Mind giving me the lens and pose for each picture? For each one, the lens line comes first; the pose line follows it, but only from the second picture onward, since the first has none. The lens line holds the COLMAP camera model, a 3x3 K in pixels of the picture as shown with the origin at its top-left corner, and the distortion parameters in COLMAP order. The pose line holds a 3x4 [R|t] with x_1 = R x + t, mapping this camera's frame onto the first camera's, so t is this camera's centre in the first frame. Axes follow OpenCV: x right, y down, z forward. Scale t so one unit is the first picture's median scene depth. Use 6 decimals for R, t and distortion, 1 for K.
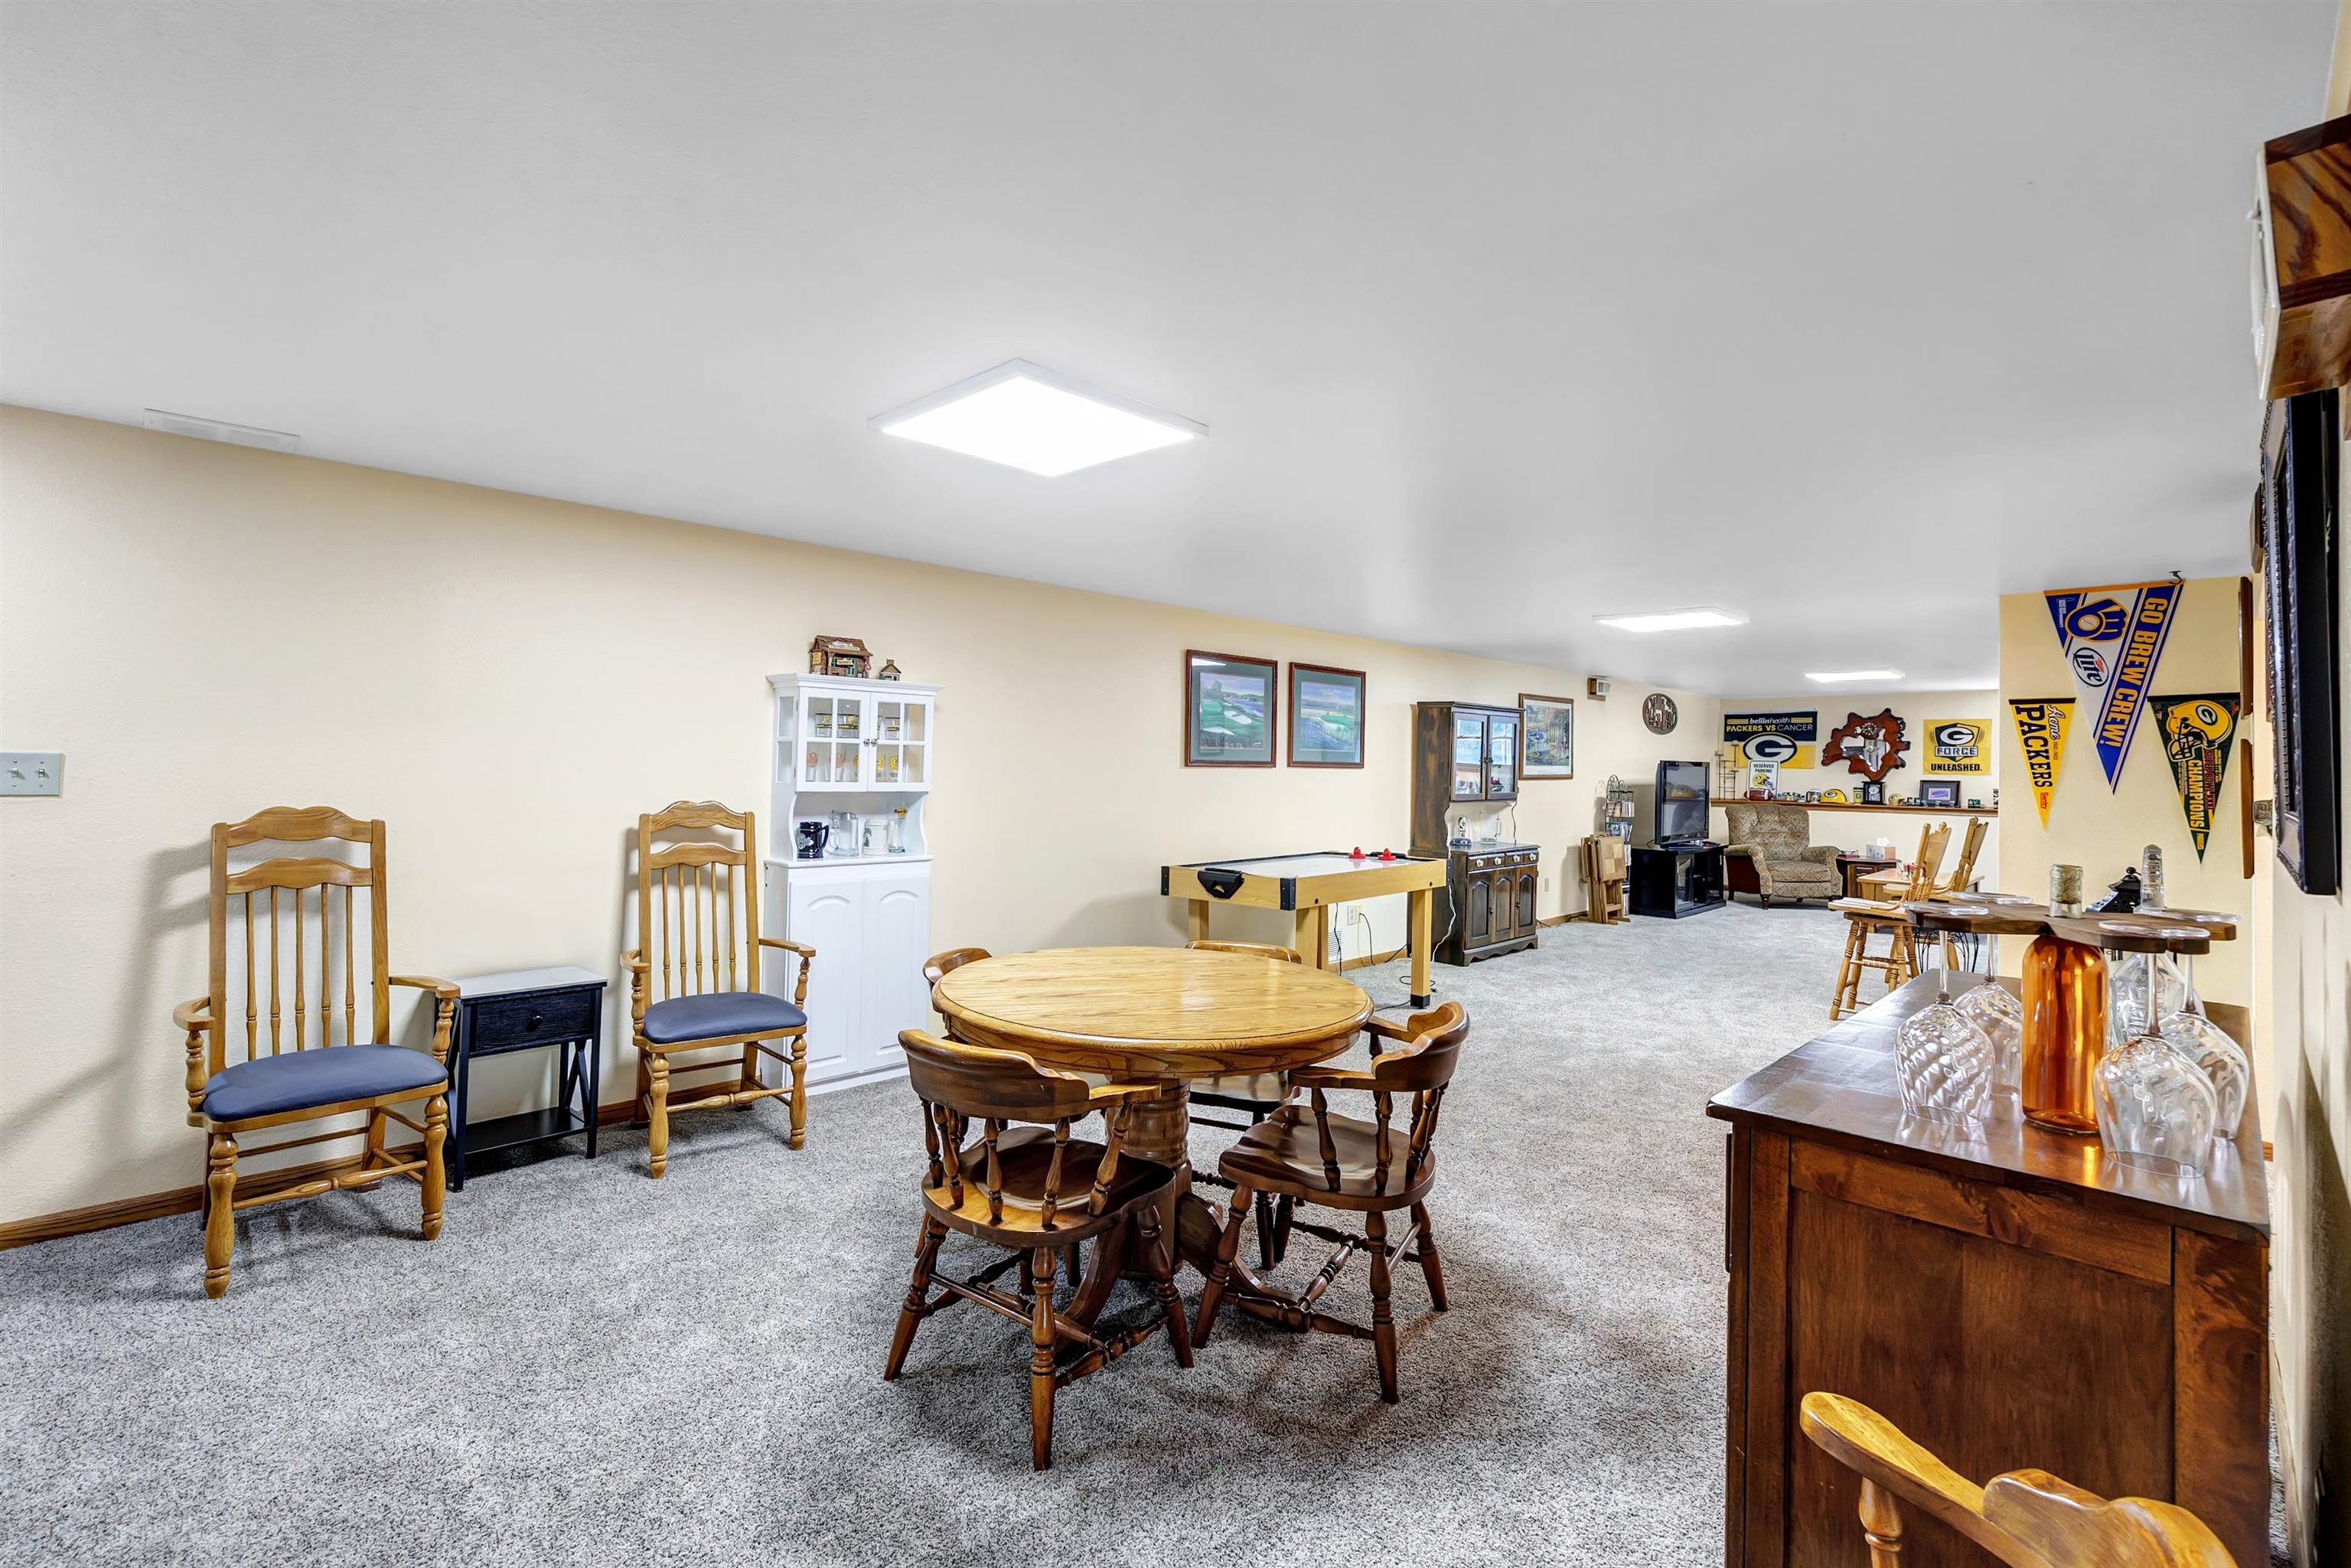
lens RADIAL K [[1036.9, 0, 1166.1], [0, 1036.9, 773.8], [0, 0, 1]] dist [0.002384, 0.000126]
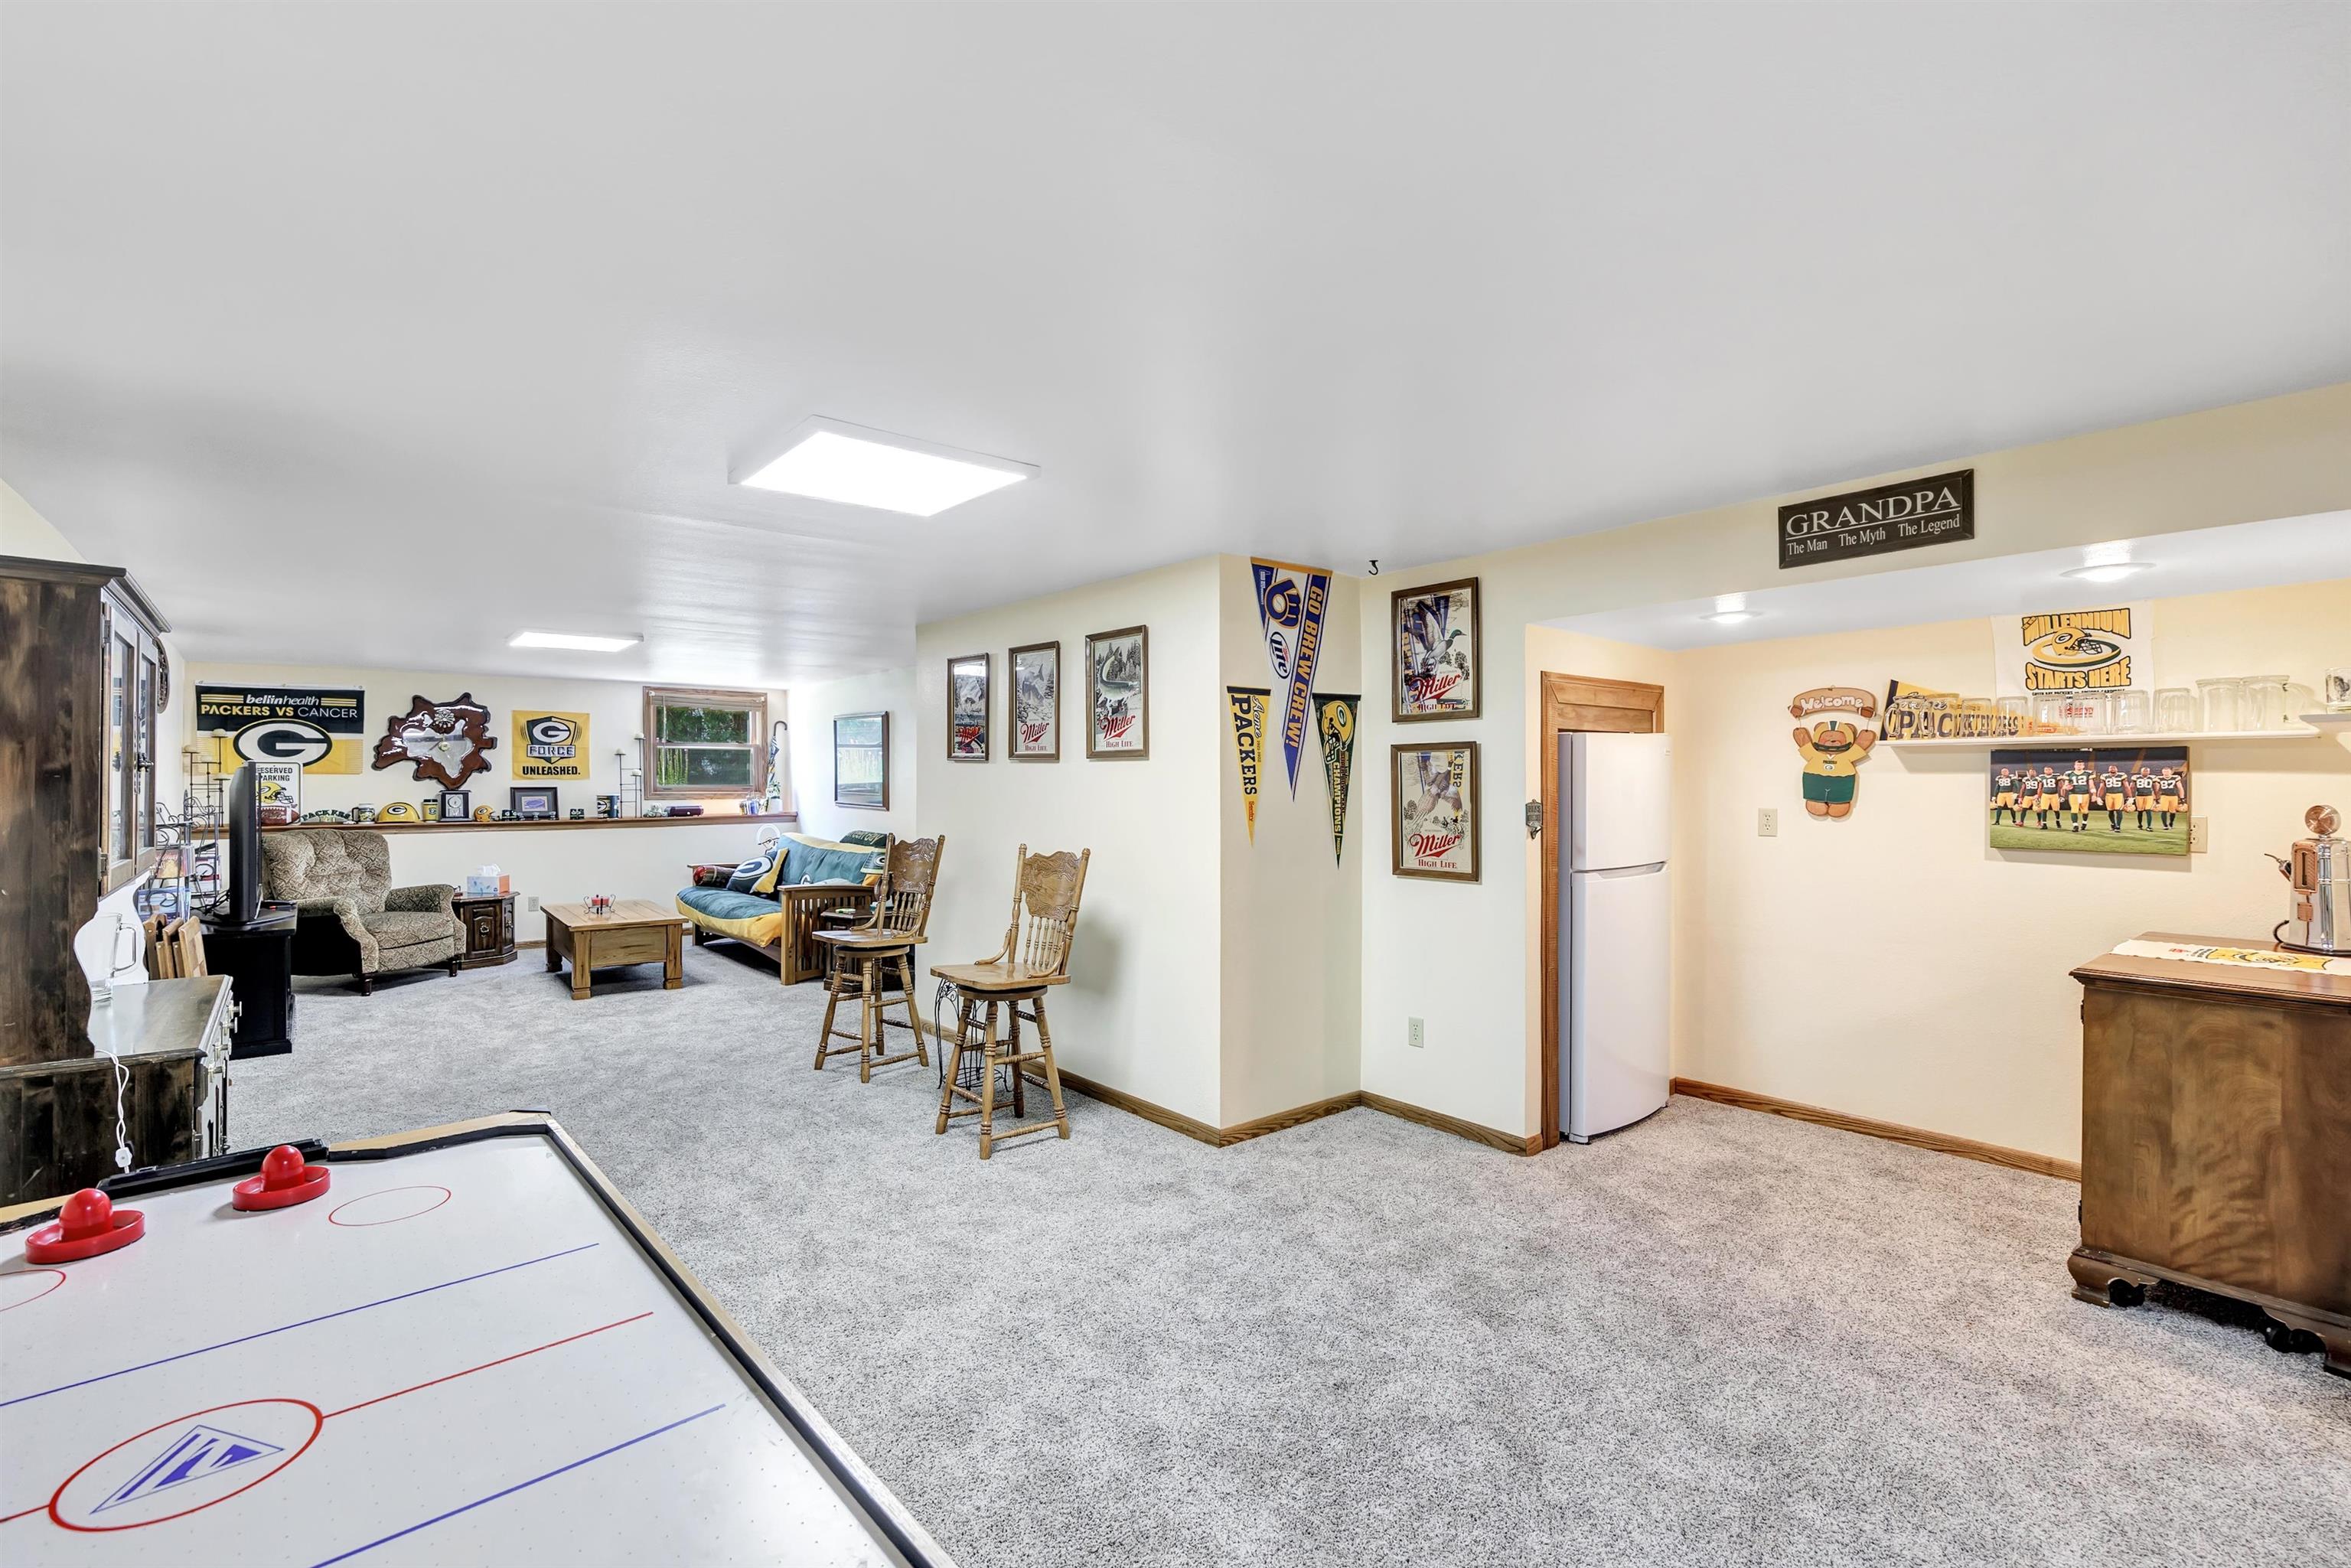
lens RADIAL K [[1036.9, 0, 1166.1], [0, 1036.9, 773.8], [0, 0, 1]] dist [0.002384, 0.000126]
pose [[0.122804, -0.010182, 0.992379, 0.008003], [0.011516, 0.999895, 0.008834, -0.005270], [-0.992364, 0.010343, 0.122908, 0.420499]]
